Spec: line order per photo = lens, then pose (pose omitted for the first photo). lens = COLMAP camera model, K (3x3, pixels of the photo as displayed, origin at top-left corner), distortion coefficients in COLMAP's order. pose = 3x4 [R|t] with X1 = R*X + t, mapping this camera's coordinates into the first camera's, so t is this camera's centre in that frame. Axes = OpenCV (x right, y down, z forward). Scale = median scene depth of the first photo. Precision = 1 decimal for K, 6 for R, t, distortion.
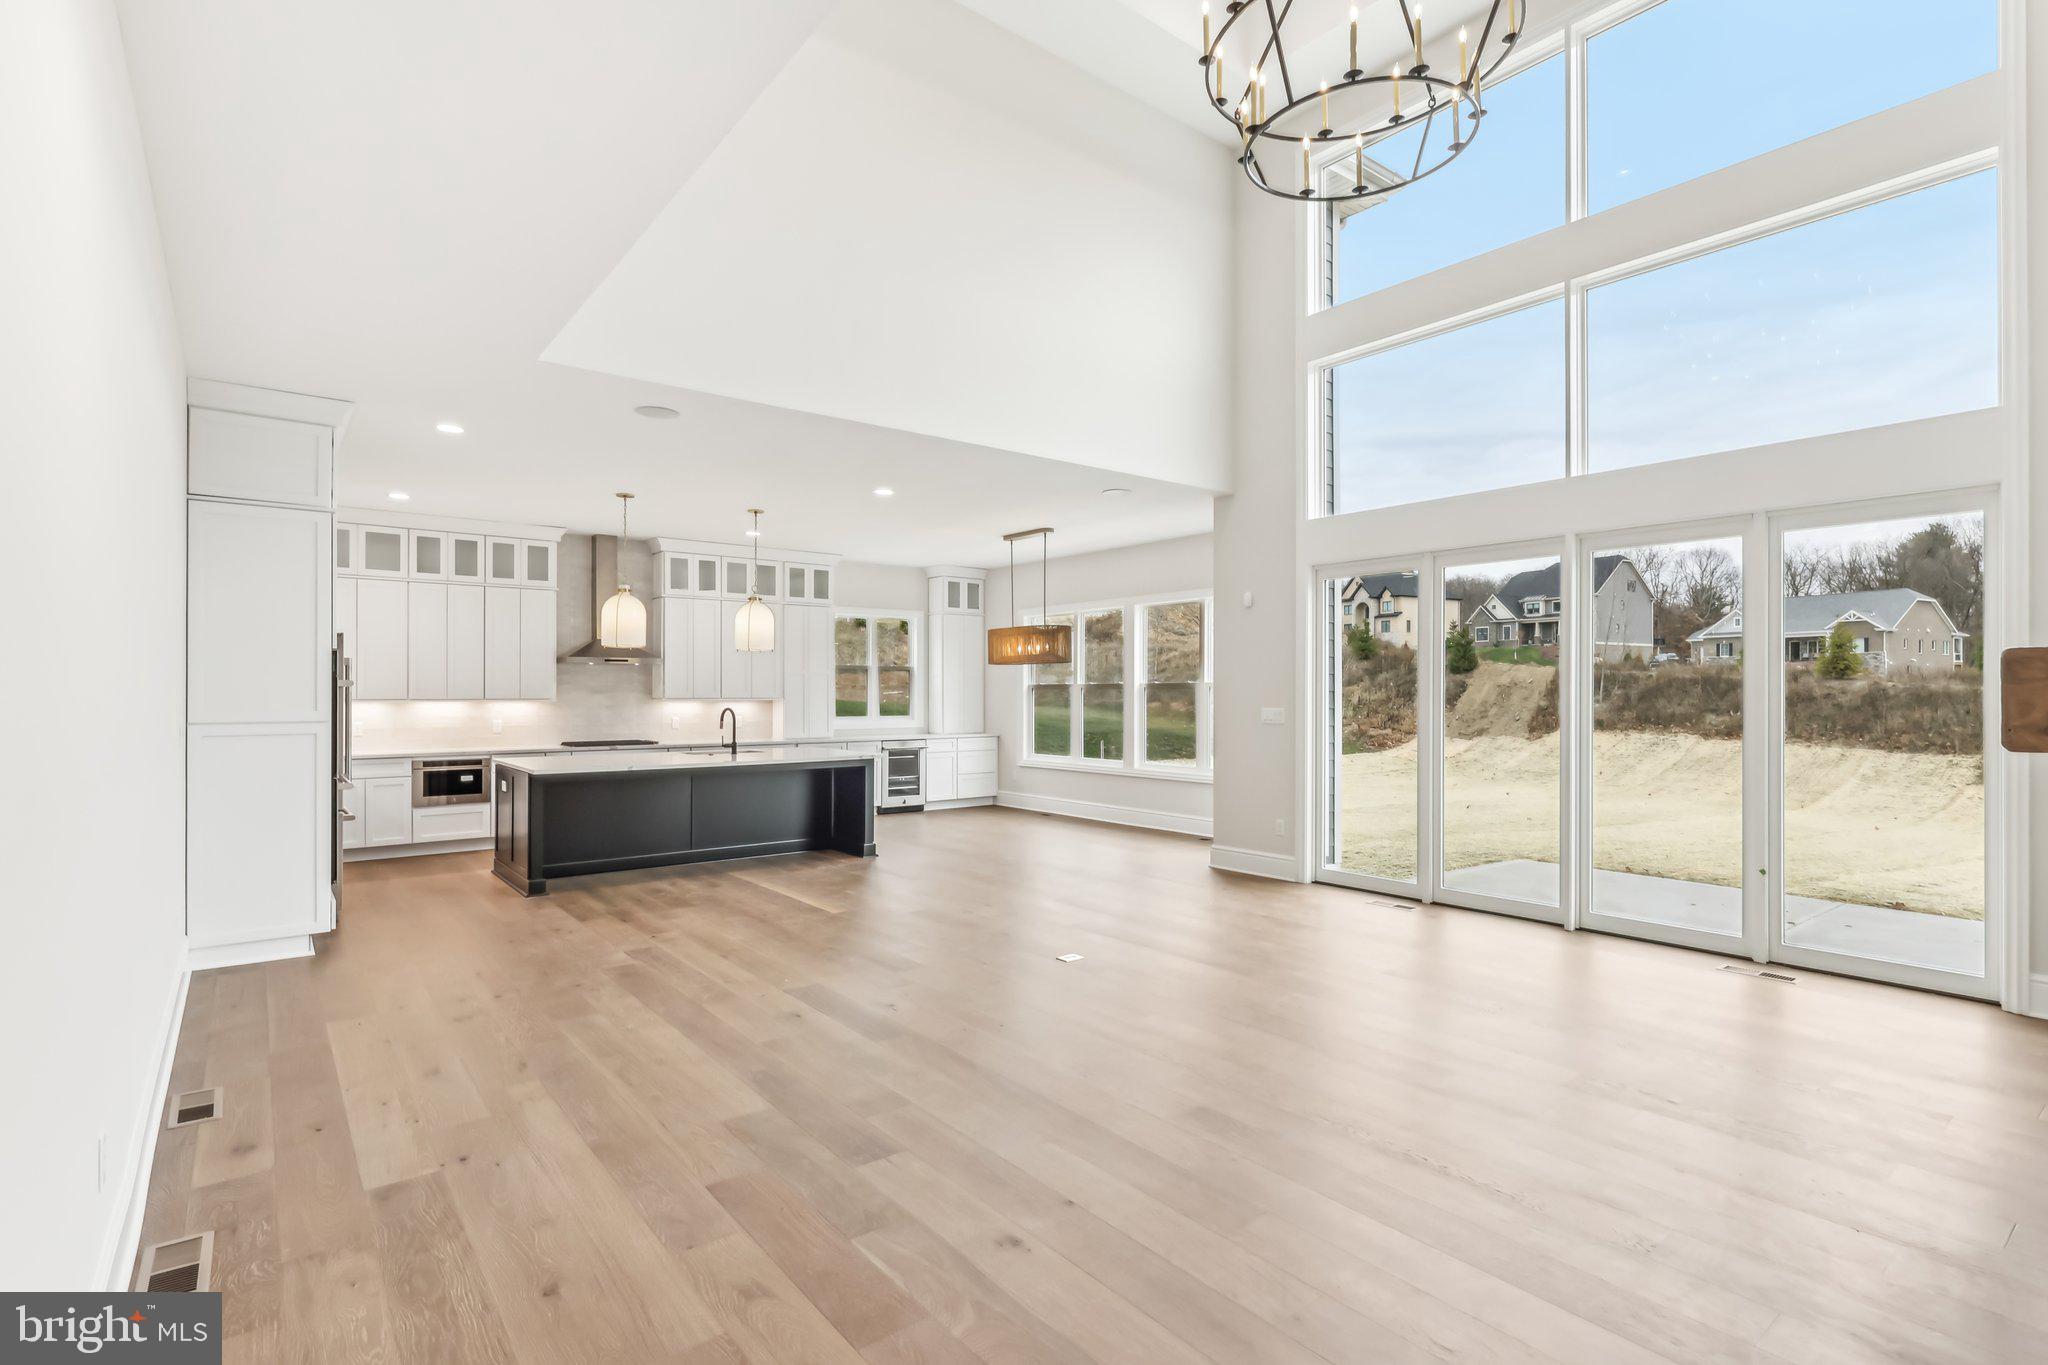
lens RADIAL K [[977.7, 0, 1020.2], [0, 977.7, 701.8], [0, 0, 1]] dist [-0.001177, 0.002172]
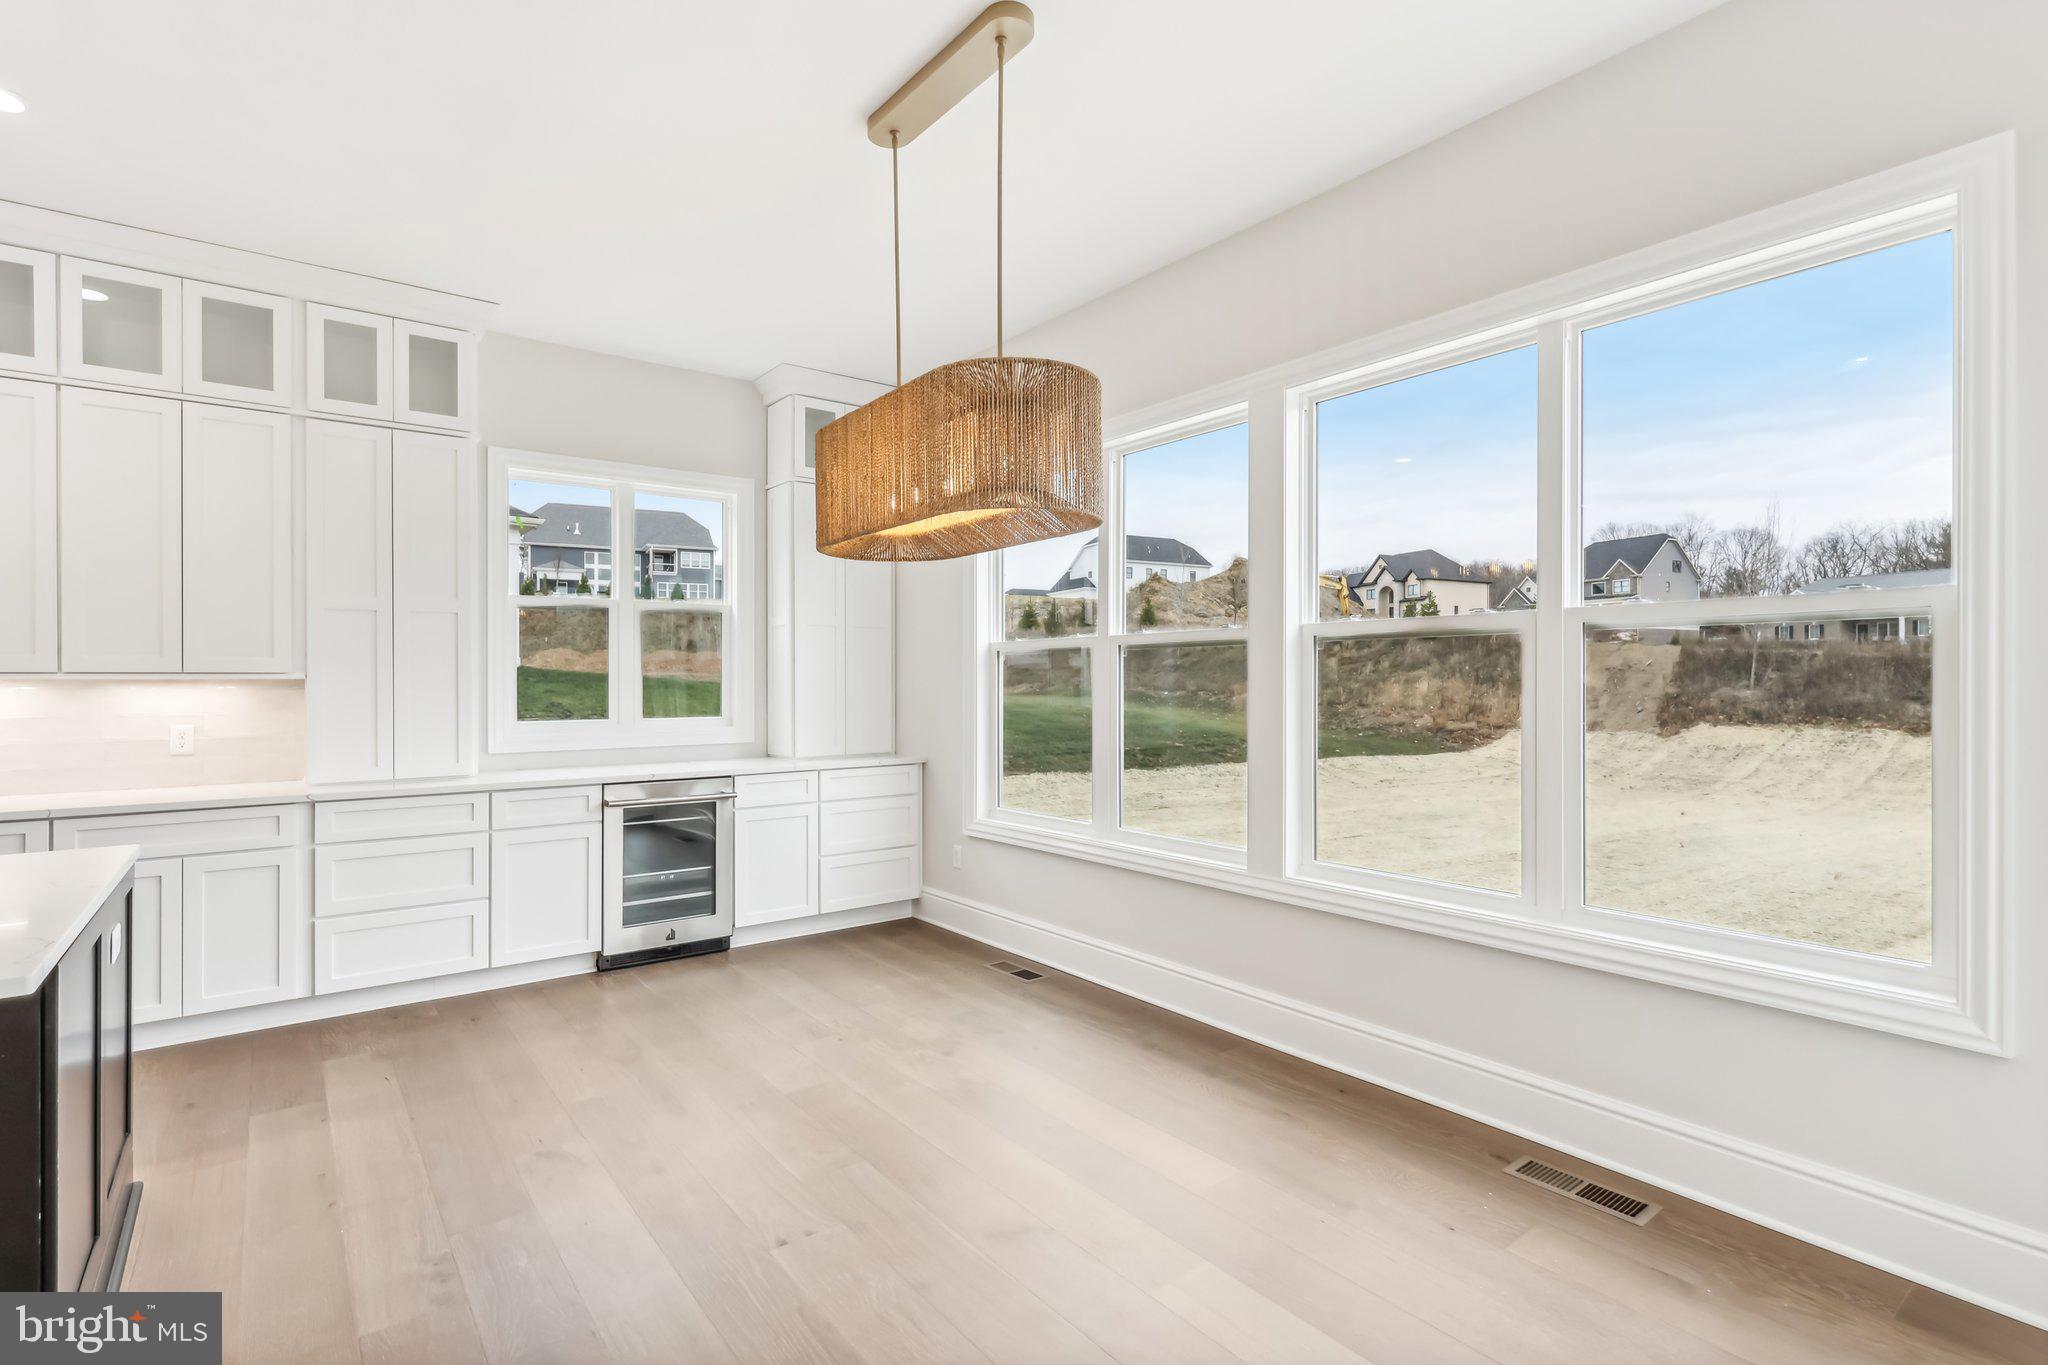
lens RADIAL K [[977.7, 0, 1022.4], [0, 977.7, 685.4], [0, 0, 1]] dist [-0.001177, 0.002172]
pose [[0.999958, -0.002337, -0.008889, 0.029473], [0.002285, 0.999980, -0.005813, 0.003585], [0.008902, 0.005792, 0.999944, 0.643994]]
